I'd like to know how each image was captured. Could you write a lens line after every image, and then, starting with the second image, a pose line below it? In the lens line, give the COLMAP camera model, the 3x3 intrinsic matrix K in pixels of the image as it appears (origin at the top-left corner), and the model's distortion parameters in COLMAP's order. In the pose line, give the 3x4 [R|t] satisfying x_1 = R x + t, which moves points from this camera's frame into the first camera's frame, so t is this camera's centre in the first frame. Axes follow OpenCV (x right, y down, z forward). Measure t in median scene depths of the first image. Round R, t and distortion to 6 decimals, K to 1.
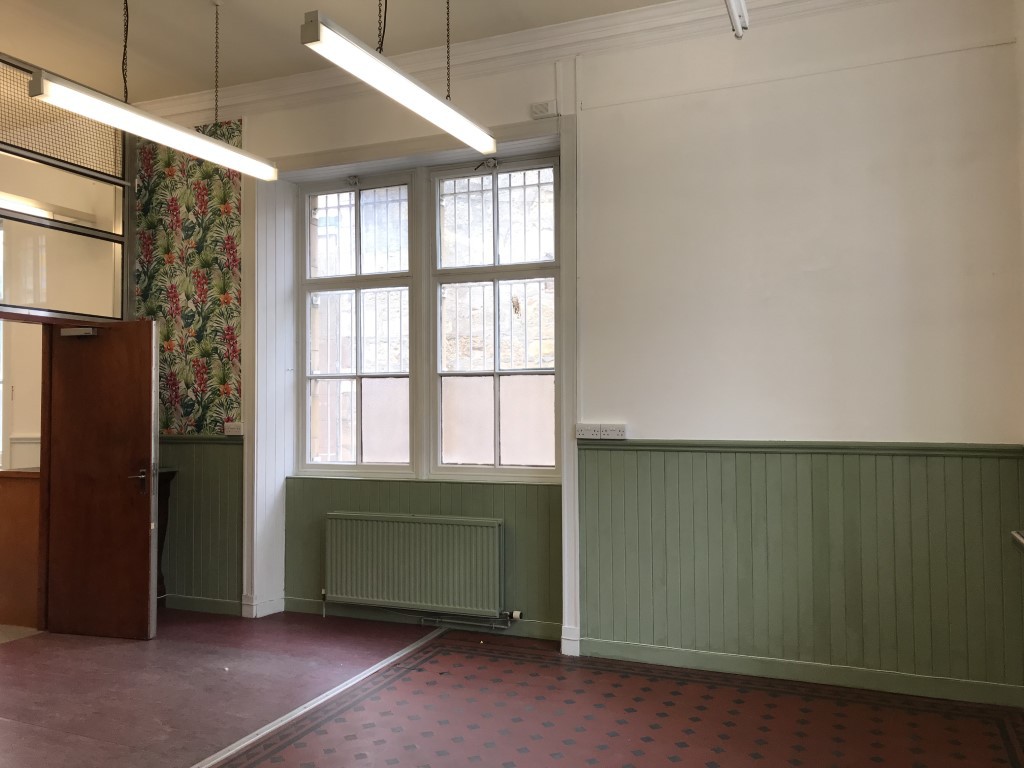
lens RADIAL K [[851.5, 0, 512.0], [0, 851.5, 384.0], [0, 0, 1]] dist [0.068873, -0.064813]
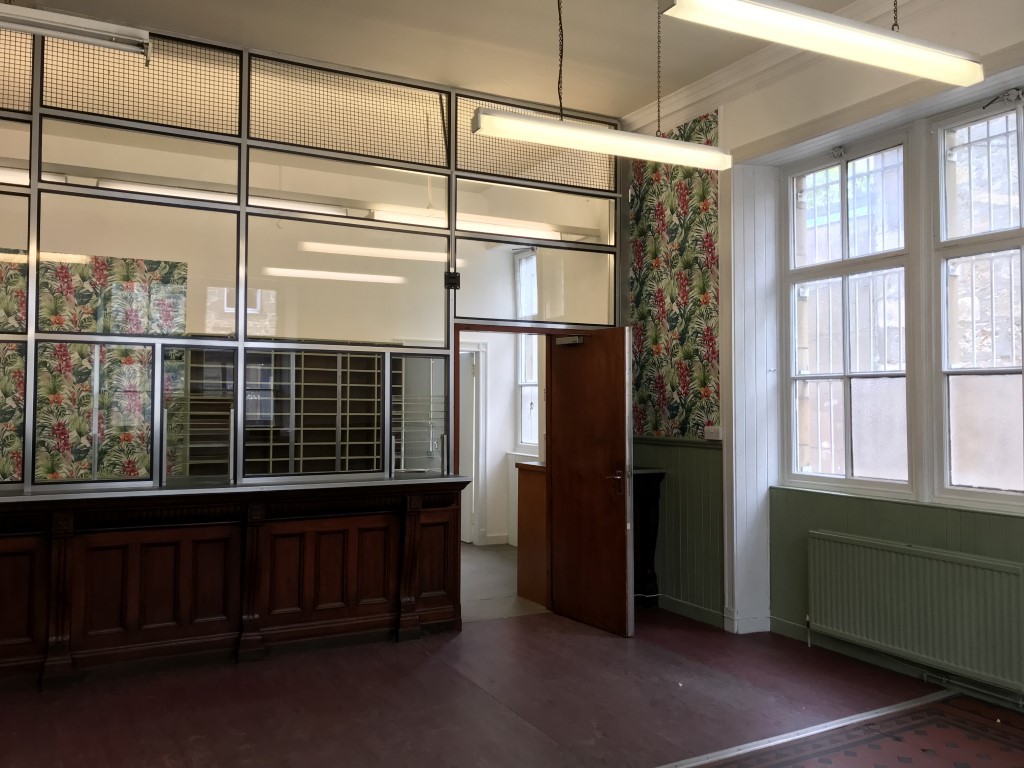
lens RADIAL K [[851.5, 0, 512.0], [0, 851.5, 384.0], [0, 0, 1]] dist [0.068873, -0.064813]
pose [[0.779084, -0.008652, -0.626860, 0.102154], [0.013614, 0.999902, 0.003120, -0.008869], [0.626771, -0.010965, 0.779126, 0.109003]]
